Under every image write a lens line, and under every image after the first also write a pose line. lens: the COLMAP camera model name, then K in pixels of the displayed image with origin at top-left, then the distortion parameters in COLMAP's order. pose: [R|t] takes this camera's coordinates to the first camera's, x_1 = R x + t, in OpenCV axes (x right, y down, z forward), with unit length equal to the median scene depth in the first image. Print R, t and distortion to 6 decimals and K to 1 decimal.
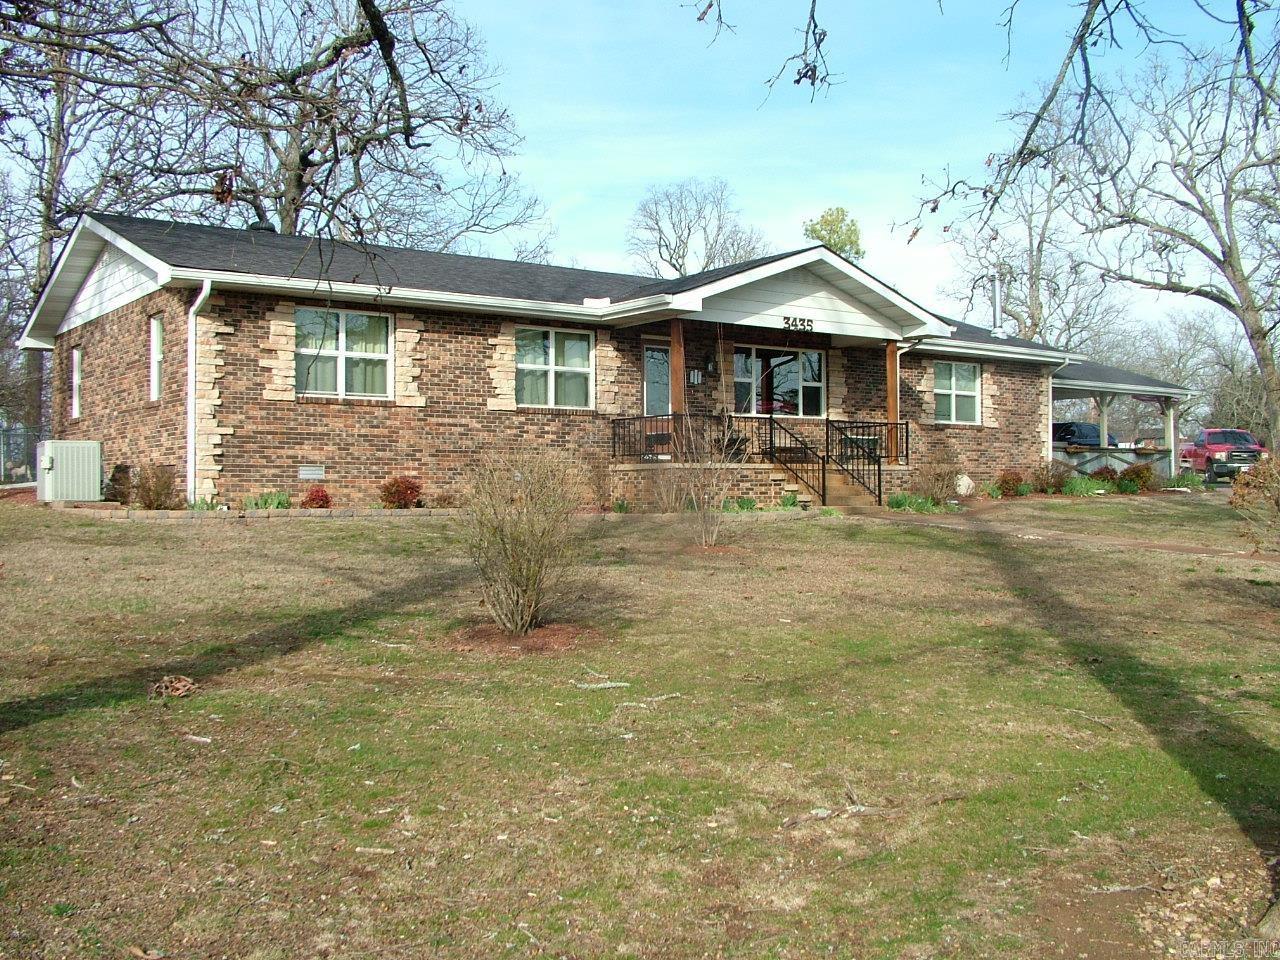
lens RADIAL K [[1308.4, 0, 640.1], [0, 1308.4, 481.3], [0, 0, 1]] dist [-0.059538, 0.000000]
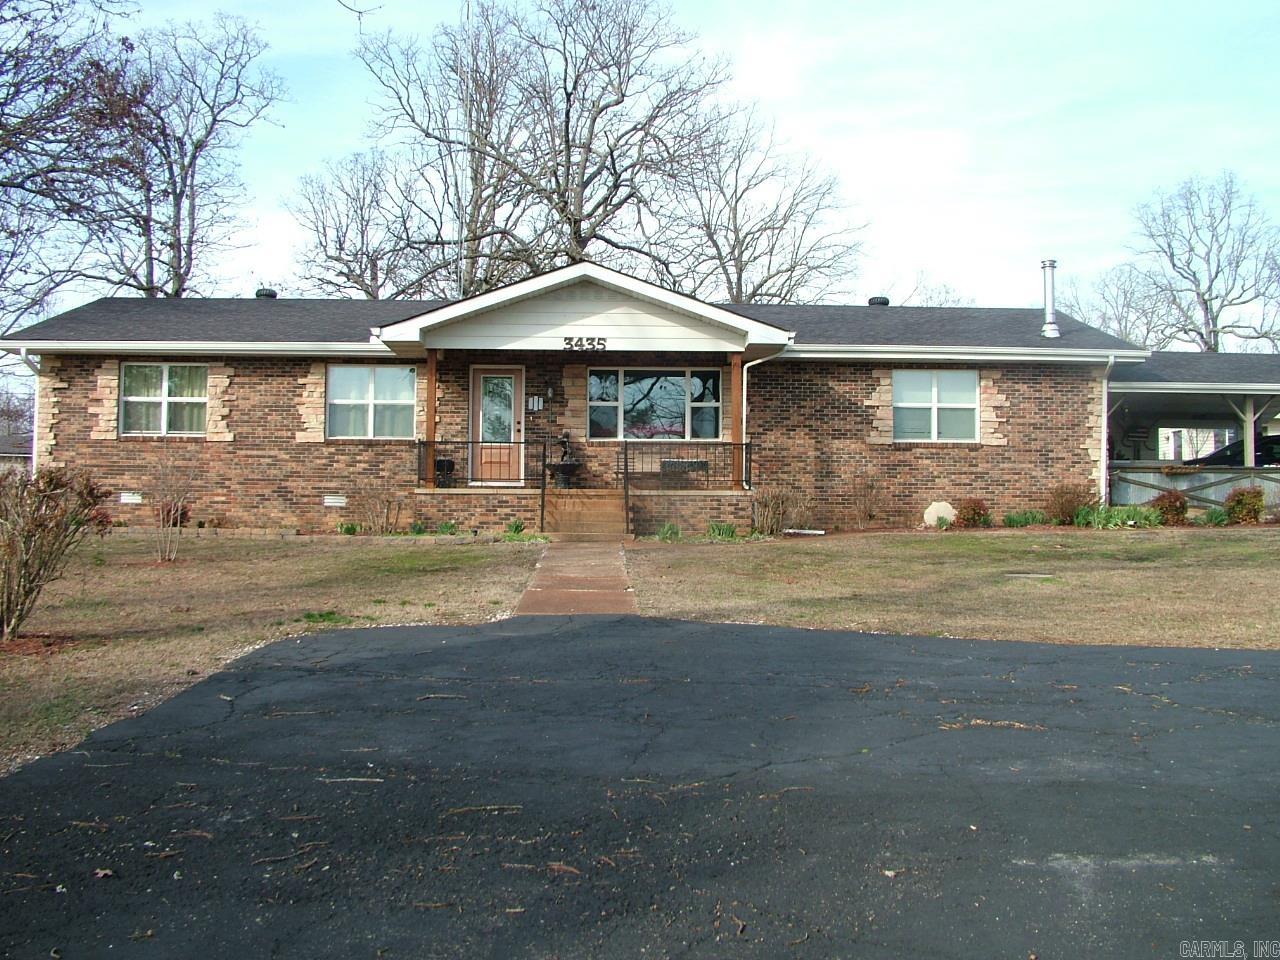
lens RADIAL K [[1308.4, 0, 644.6], [0, 1308.4, 426.9], [0, 0, 1]] dist [-0.059538, 0.000000]
pose [[0.817733, -0.038886, -0.574283, 0.779679], [-0.004945, 0.997204, -0.074564, 0.013934], [0.575576, 0.063814, 0.815254, 0.266417]]
